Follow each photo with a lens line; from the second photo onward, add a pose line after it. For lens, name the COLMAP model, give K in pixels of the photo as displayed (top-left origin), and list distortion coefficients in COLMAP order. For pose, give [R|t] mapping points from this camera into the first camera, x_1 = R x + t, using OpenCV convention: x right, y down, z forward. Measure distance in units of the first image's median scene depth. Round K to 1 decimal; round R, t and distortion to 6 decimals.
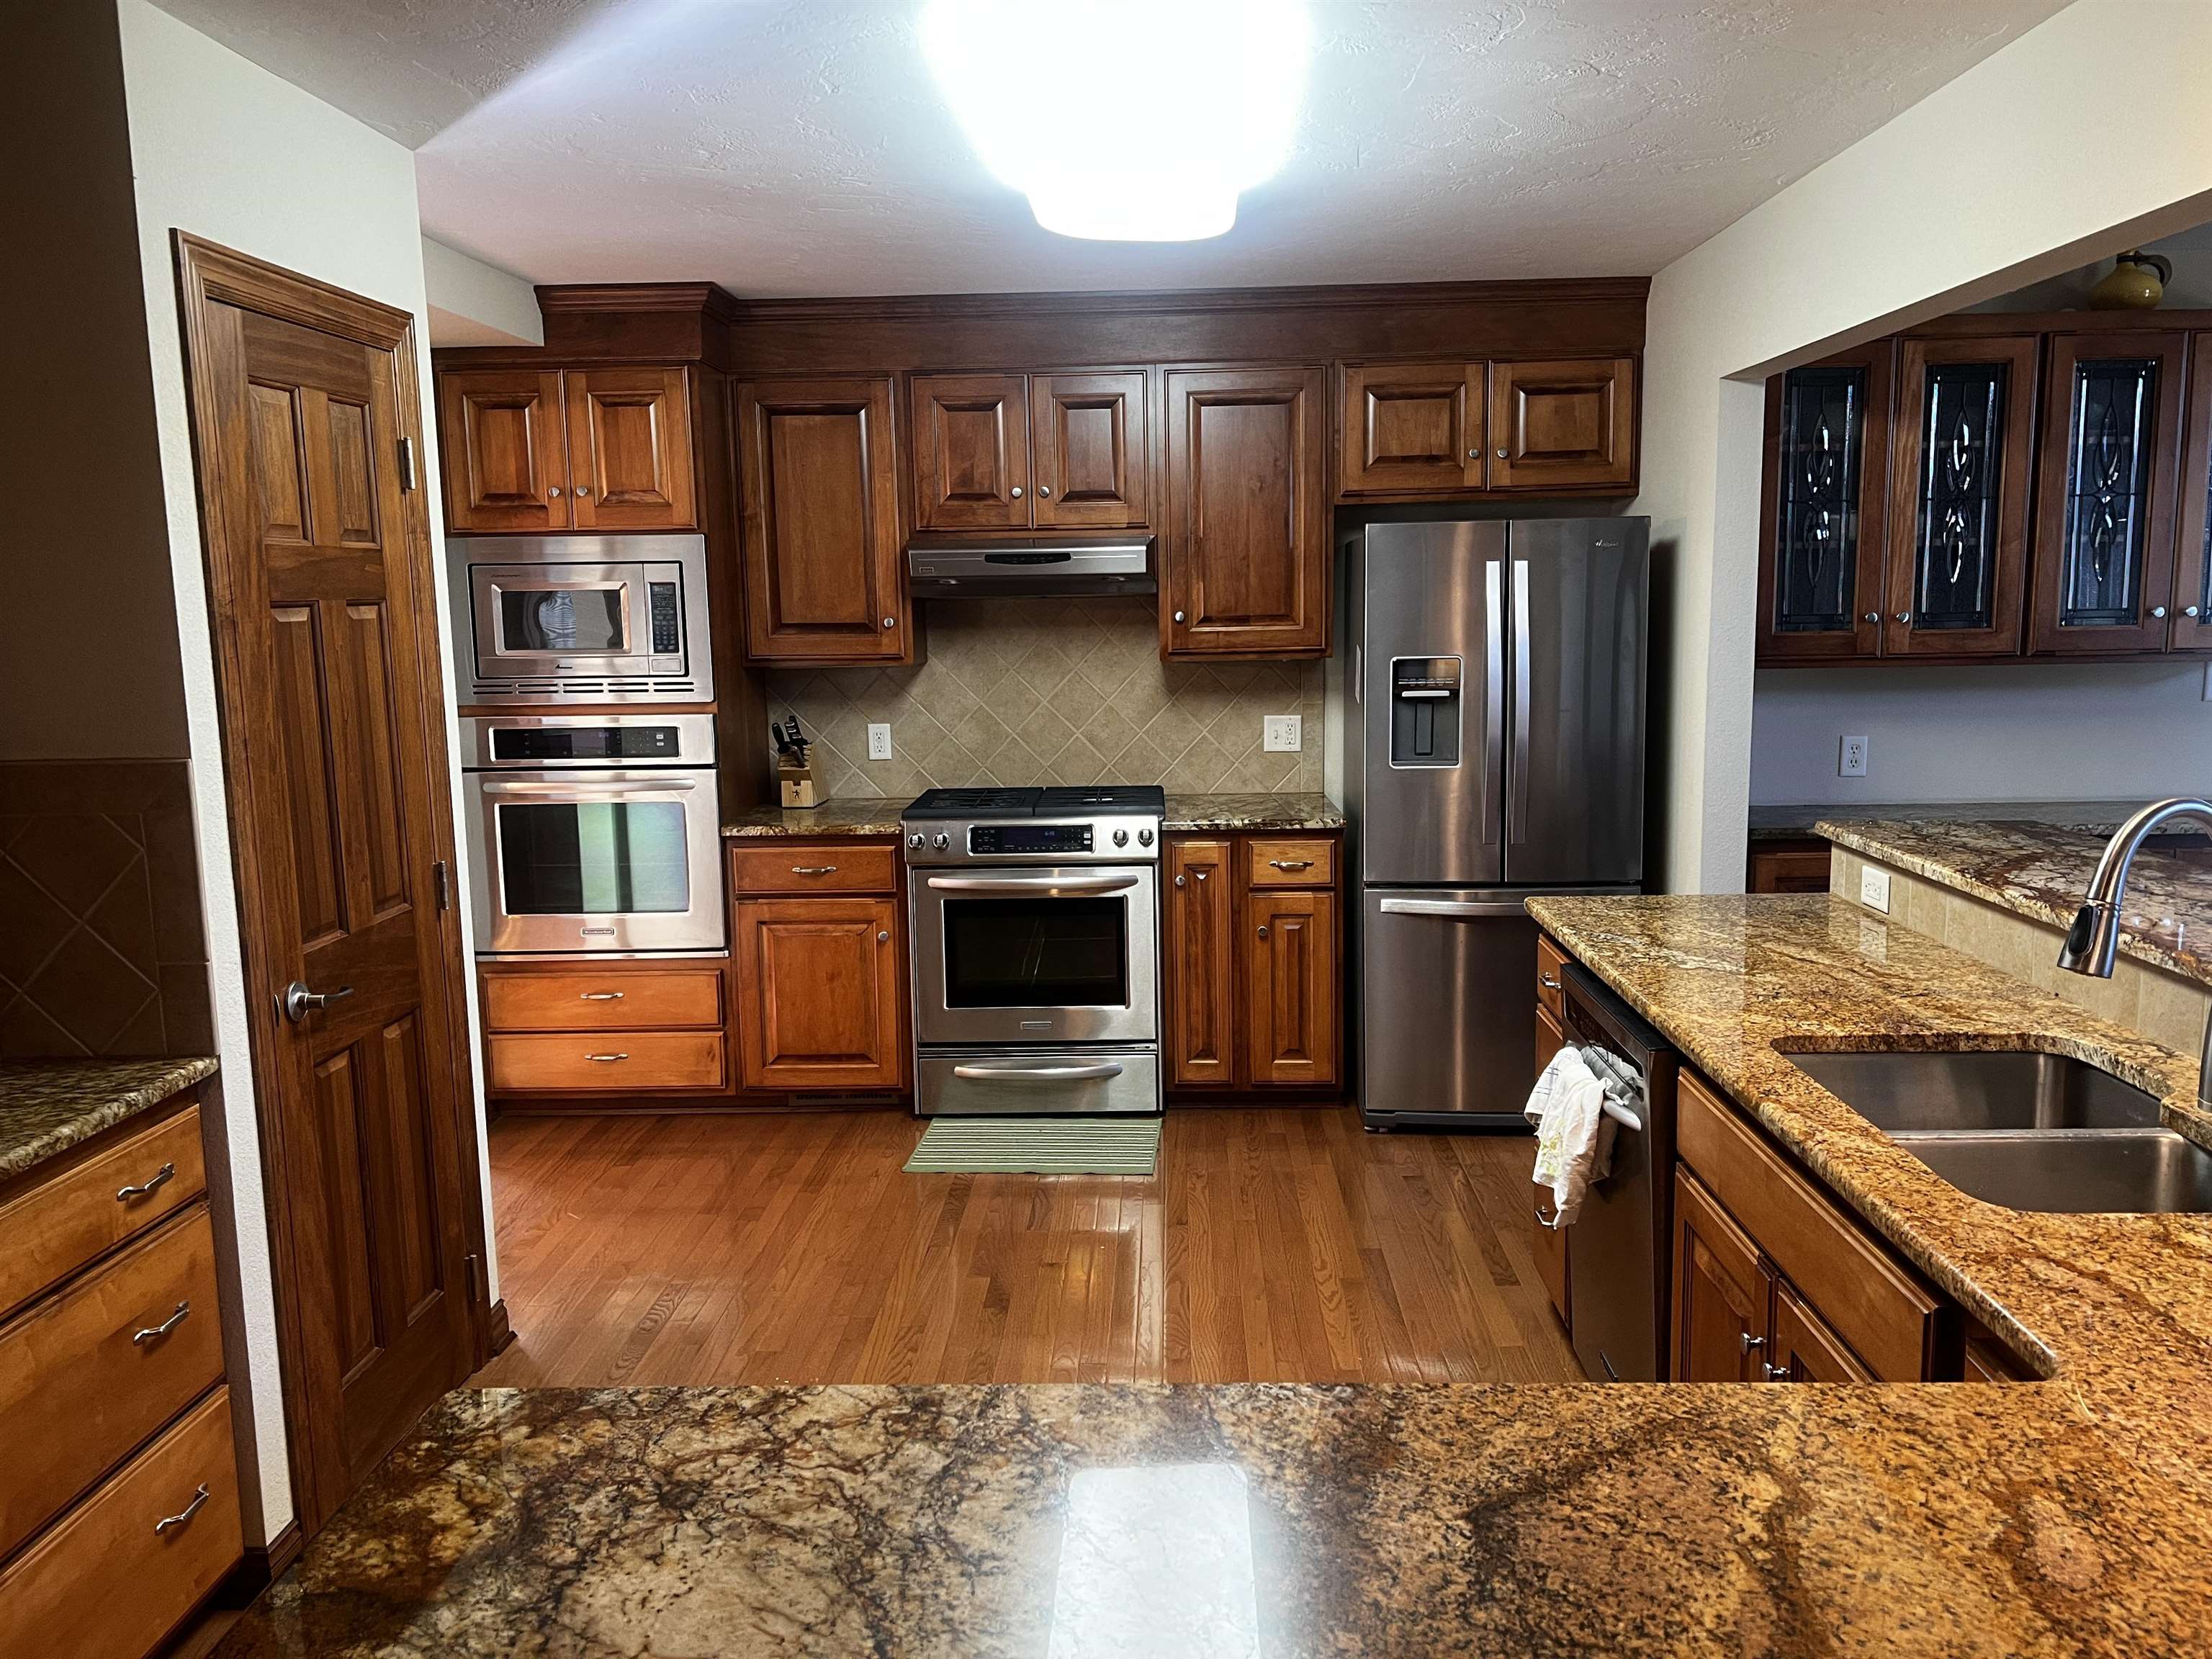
lens RADIAL K [[1679.8, 0, 1108.7], [0, 1679.8, 834.7], [0, 0, 1]] dist [0.066579, -0.075208]
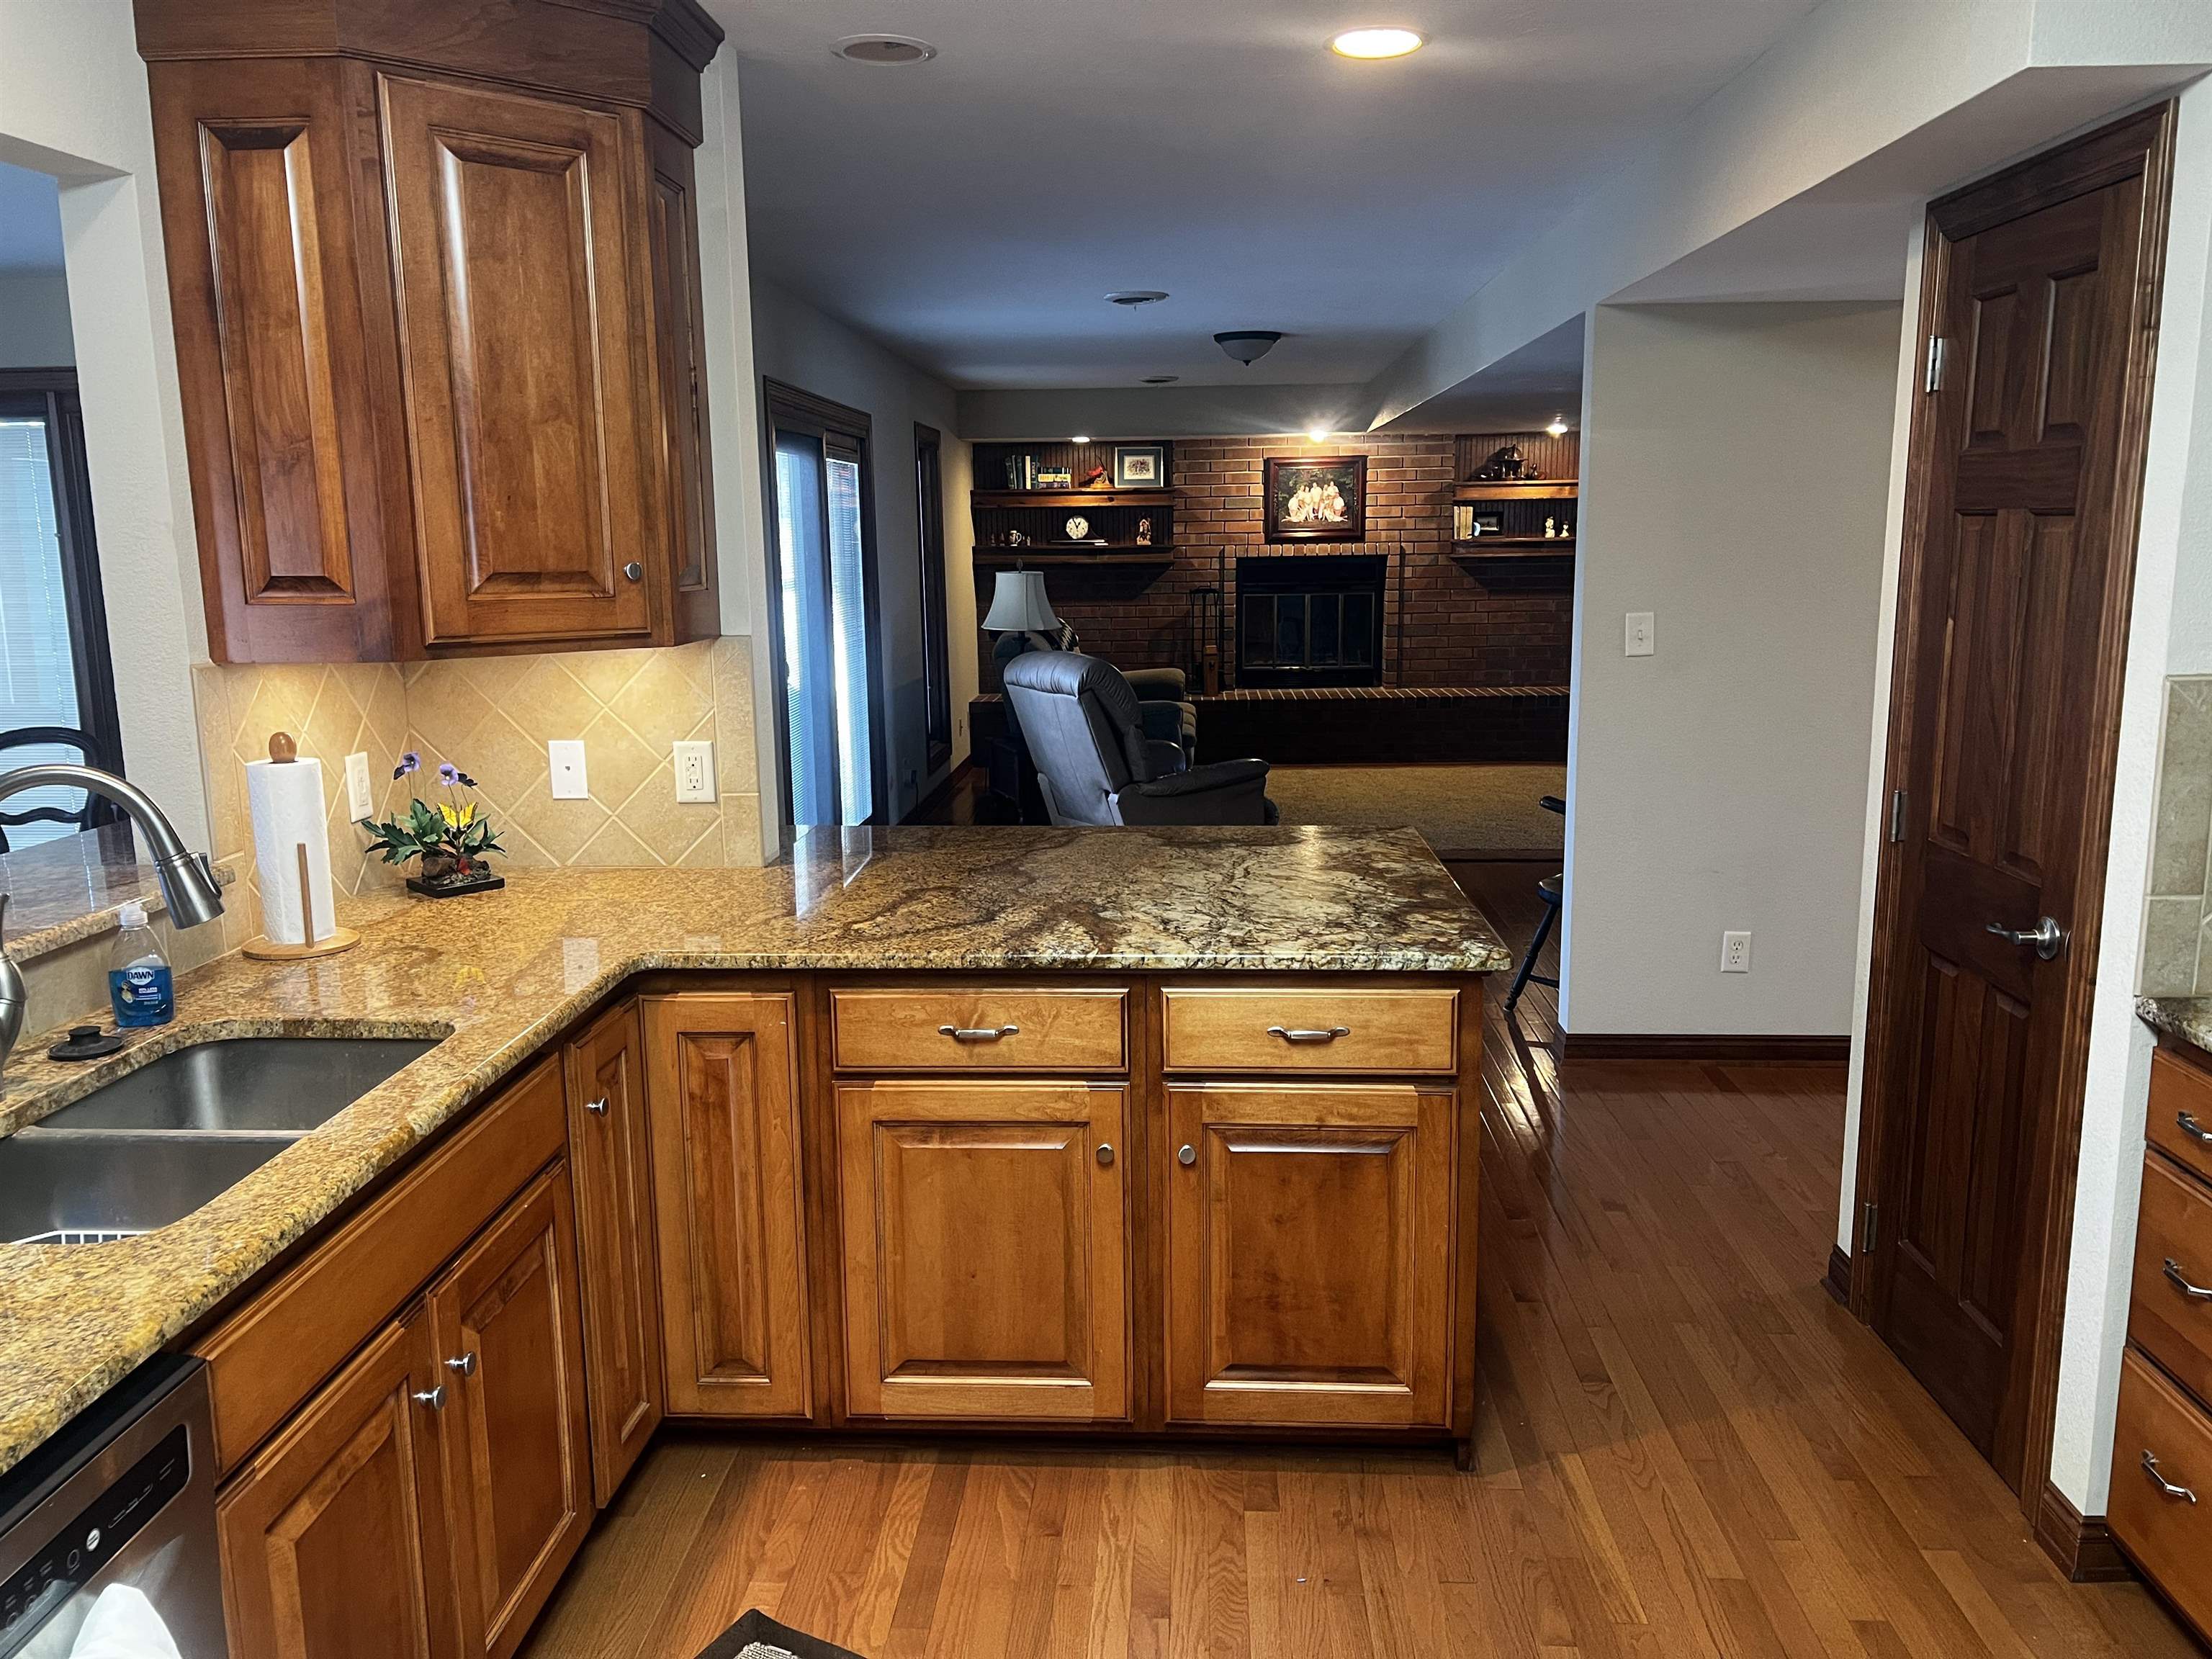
lens RADIAL K [[1679.8, 0, 1099.4], [0, 1679.8, 838.5], [0, 0, 1]] dist [0.066579, -0.075208]
pose [[-0.999278, 0.032654, 0.019439, 0.013918], [0.037154, 0.946923, 0.319306, -0.230466], [-0.007981, 0.319798, -0.947452, 1.681907]]
